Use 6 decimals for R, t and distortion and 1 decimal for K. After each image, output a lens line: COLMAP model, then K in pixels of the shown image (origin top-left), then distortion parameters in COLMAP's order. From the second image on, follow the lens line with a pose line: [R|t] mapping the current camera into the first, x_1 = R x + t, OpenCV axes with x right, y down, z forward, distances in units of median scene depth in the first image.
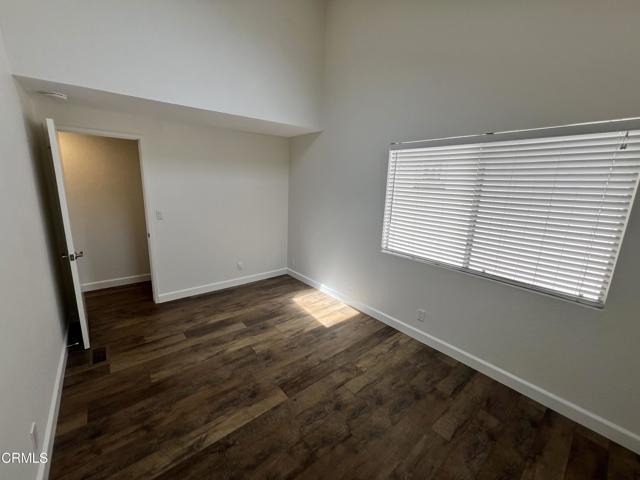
lens RADIAL K [[257.0, 0, 320.0], [0, 257.0, 240.0], [0, 0, 1]] dist [0.001003, 0.000089]
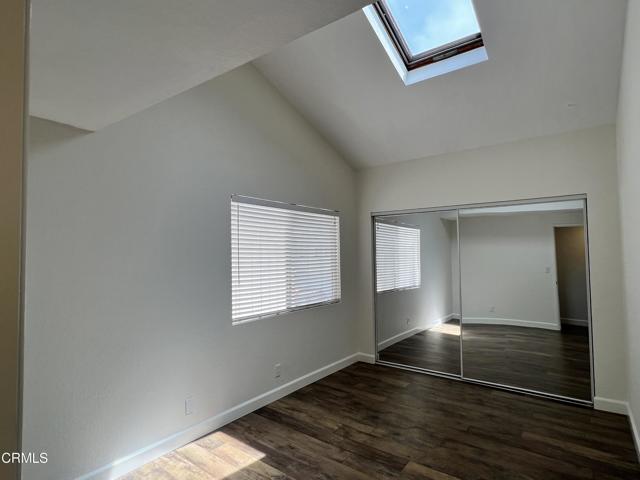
lens RADIAL K [[348.1, 0, 320.0], [0, 348.1, 240.0], [0, 0, 1]] dist [0.002268, 0.000149]
pose [[-0.216573, 0.000546, 0.976266, -1.037297], [0.206964, 0.977296, 0.045366, -0.244797], [-0.954077, 0.211877, -0.211769, 1.126617]]
